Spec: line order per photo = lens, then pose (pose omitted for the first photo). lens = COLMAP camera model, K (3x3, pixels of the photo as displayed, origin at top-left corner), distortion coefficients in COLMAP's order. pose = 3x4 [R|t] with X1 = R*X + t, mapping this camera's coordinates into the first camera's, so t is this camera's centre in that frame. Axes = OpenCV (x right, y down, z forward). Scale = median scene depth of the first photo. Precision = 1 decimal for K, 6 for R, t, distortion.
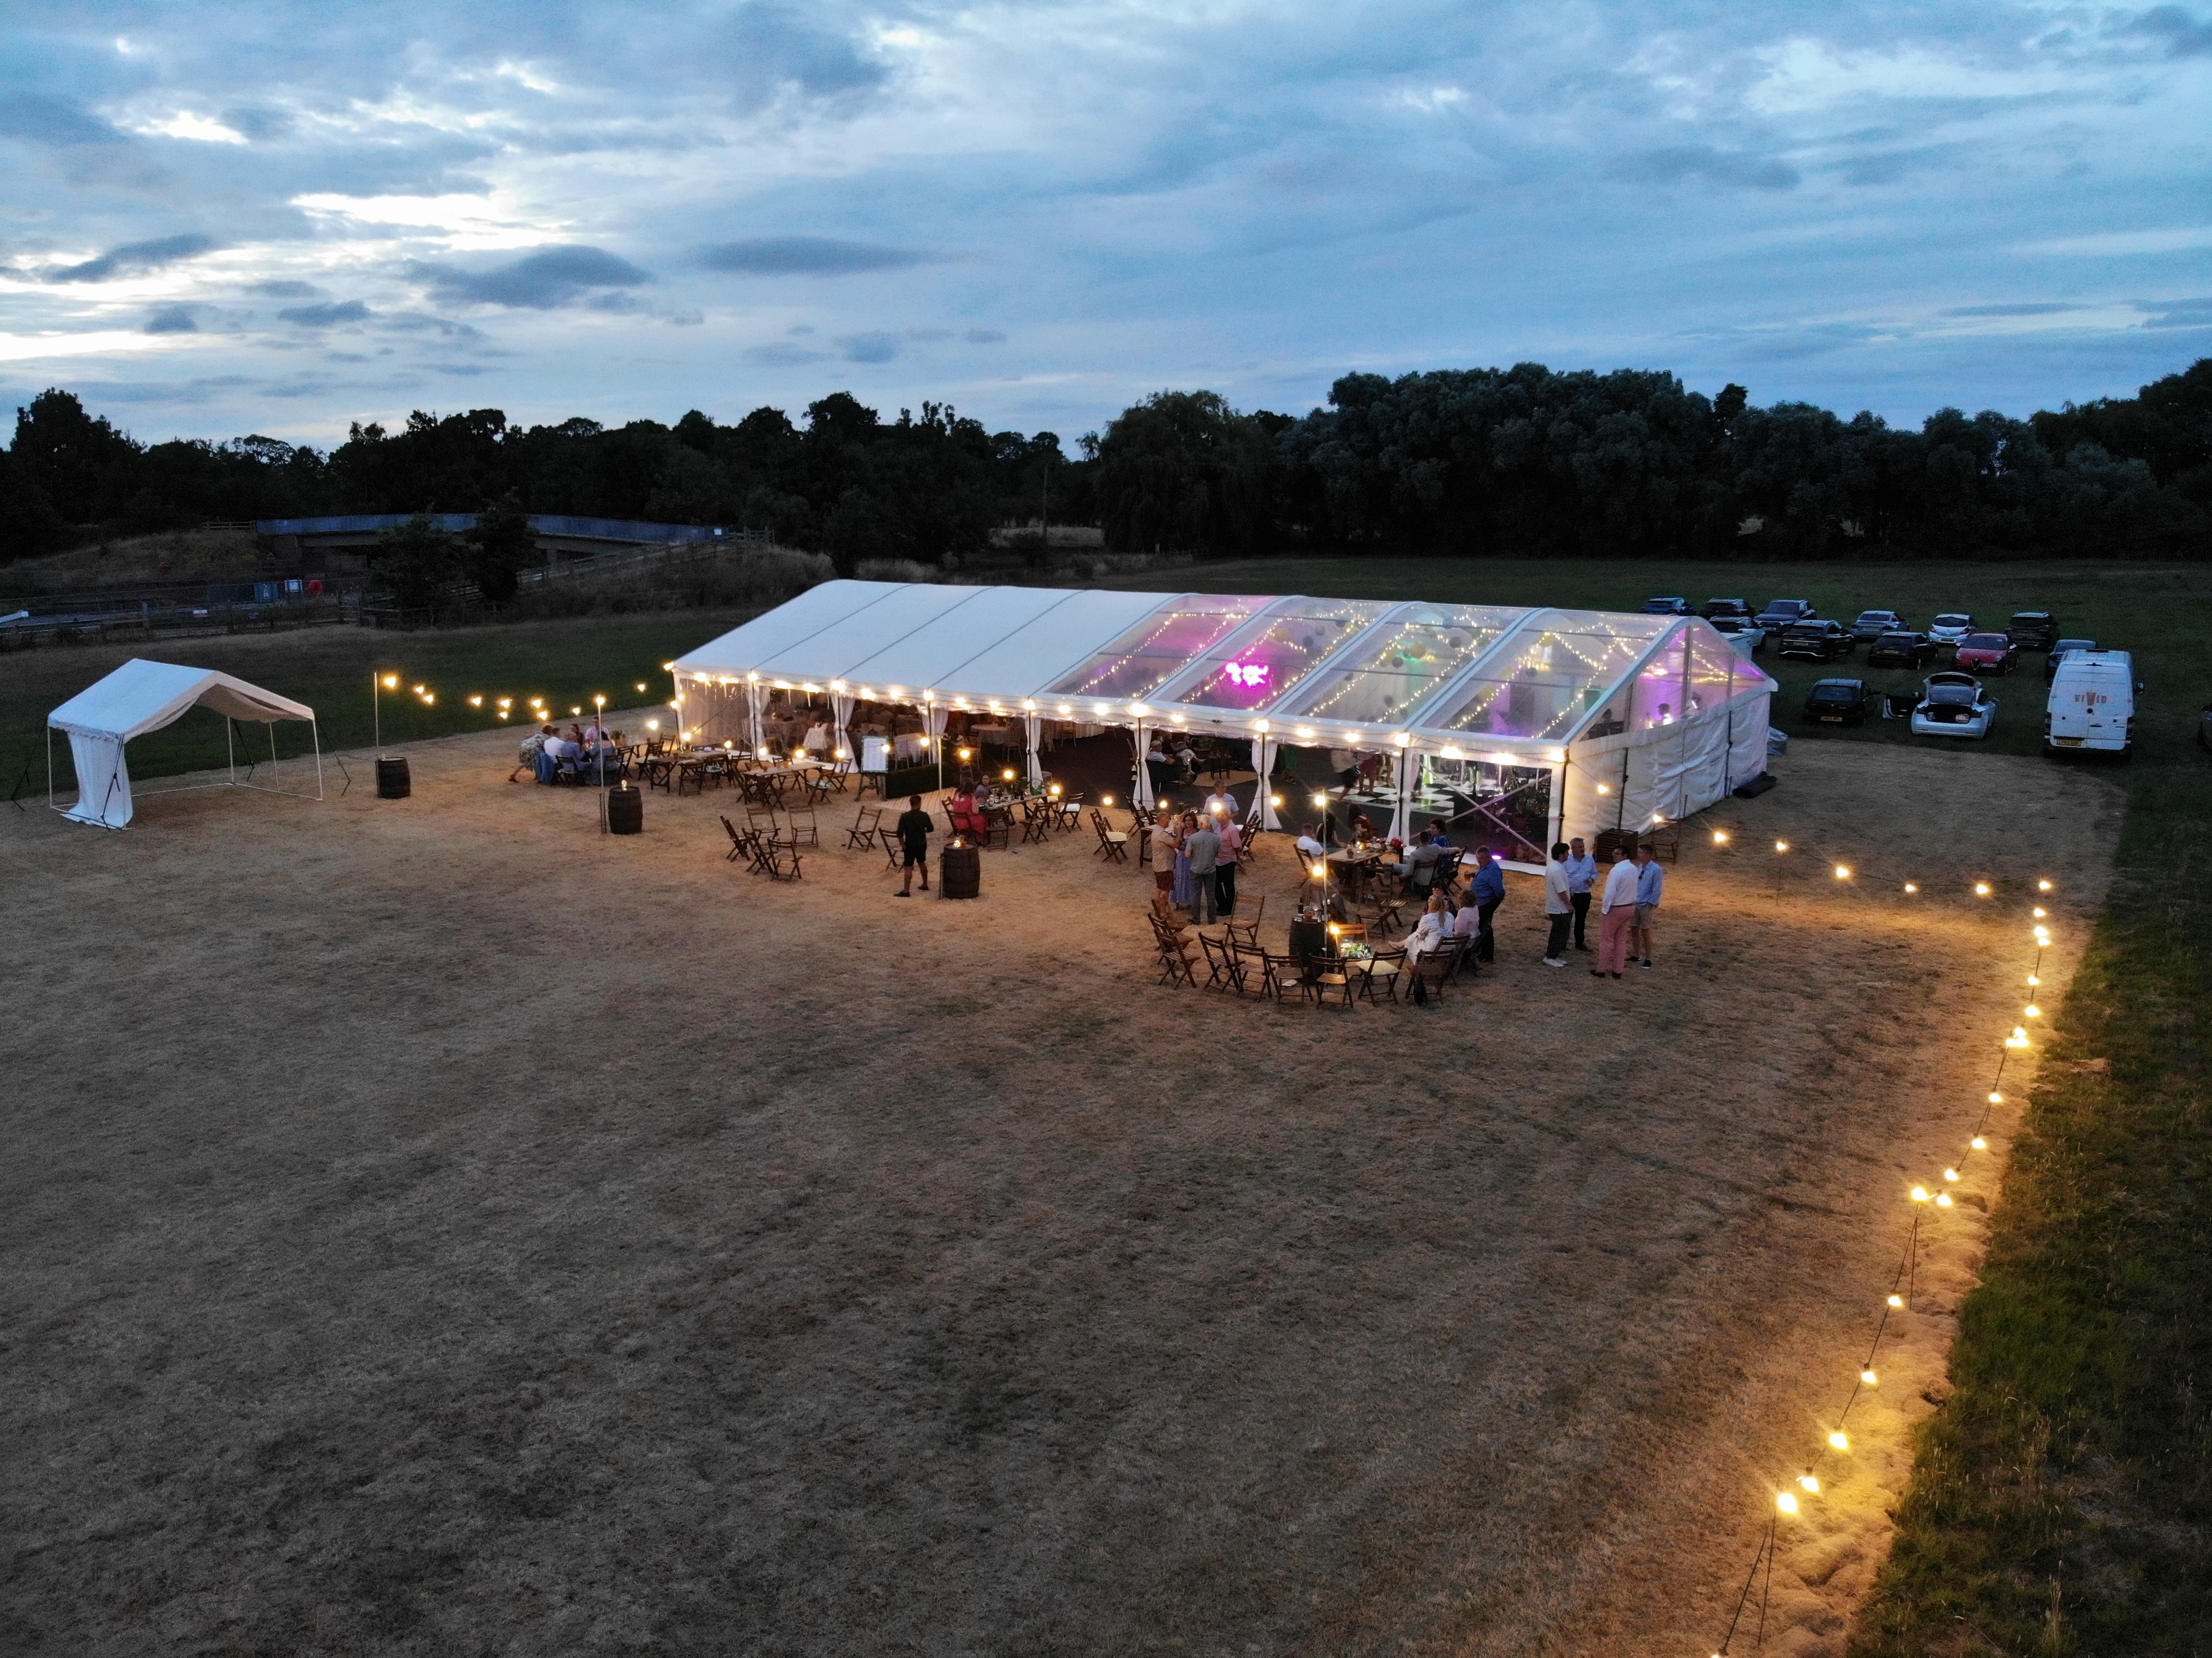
lens RADIAL K [[1549.4, 0, 1104.6], [0, 1549.4, 769.3], [0, 0, 1]] dist [0.075559, -0.186400]
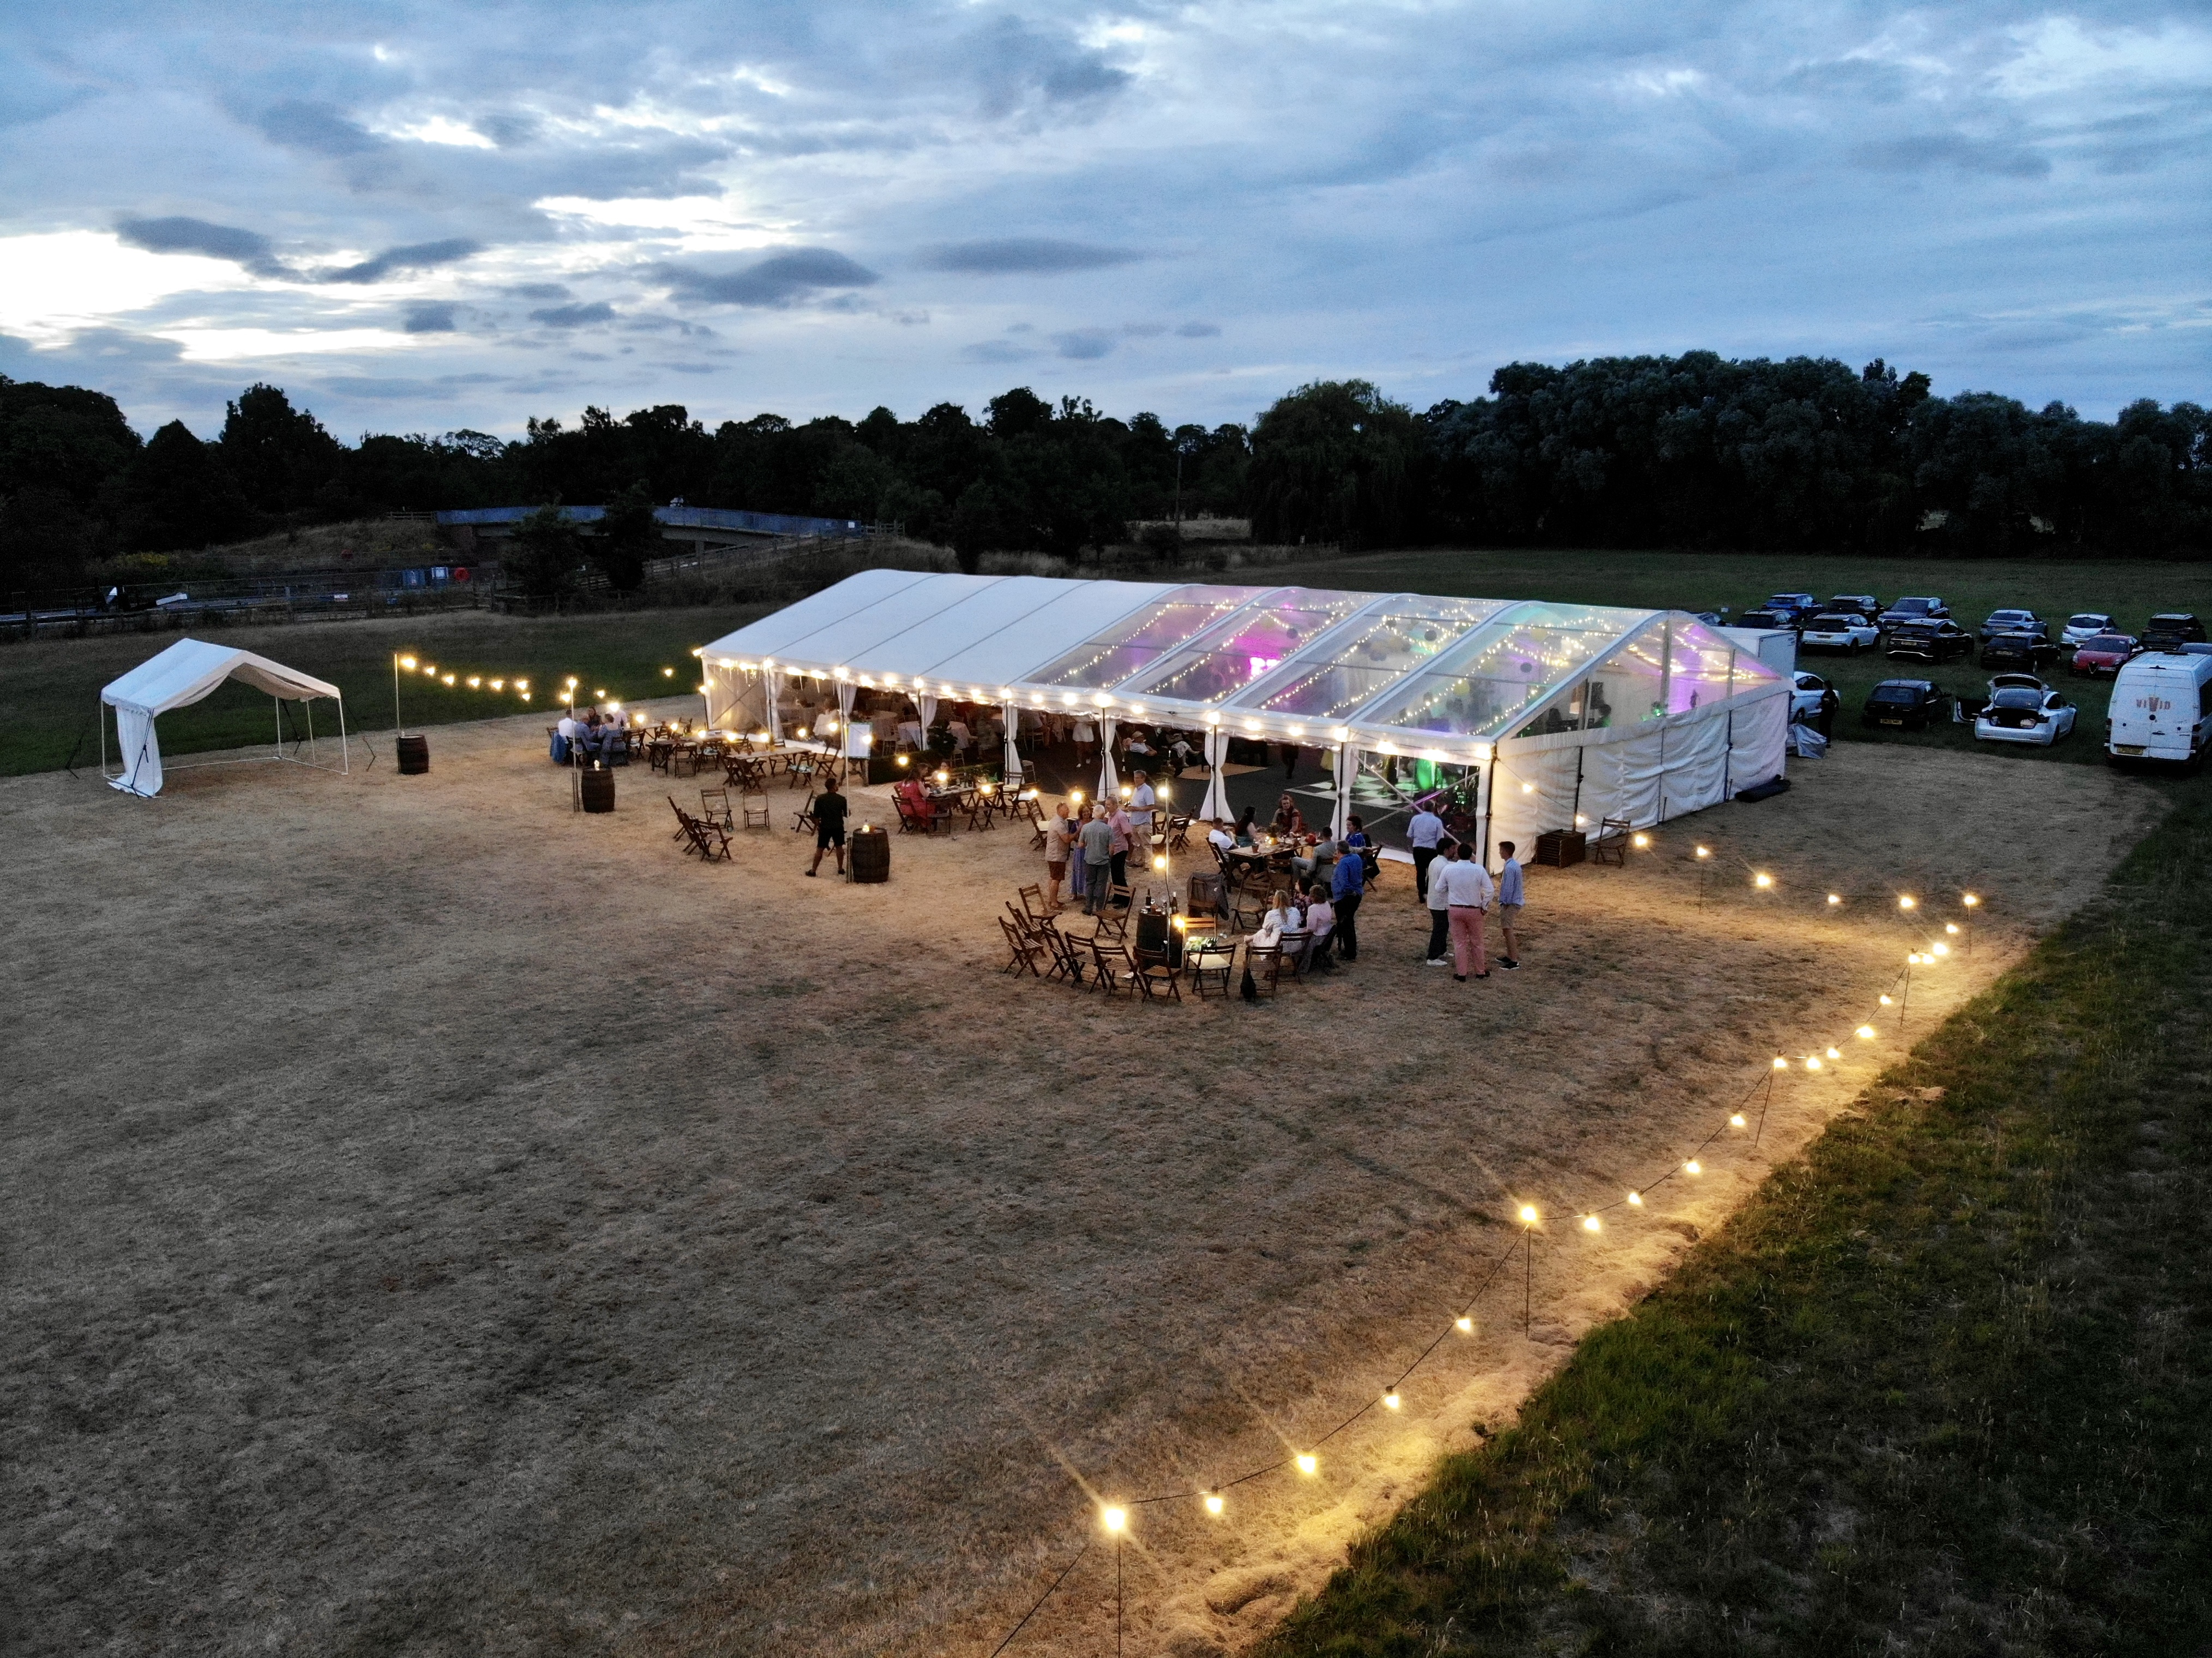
lens RADIAL K [[1549.4, 0, 1104.6], [0, 1549.4, 769.3], [0, 0, 1]] dist [0.075559, -0.186400]
pose [[0.993720, 0.019629, -0.110160, 0.111432], [-0.019149, 0.999802, 0.005416, 0.000567], [0.110245, -0.003273, 0.993899, 0.007422]]
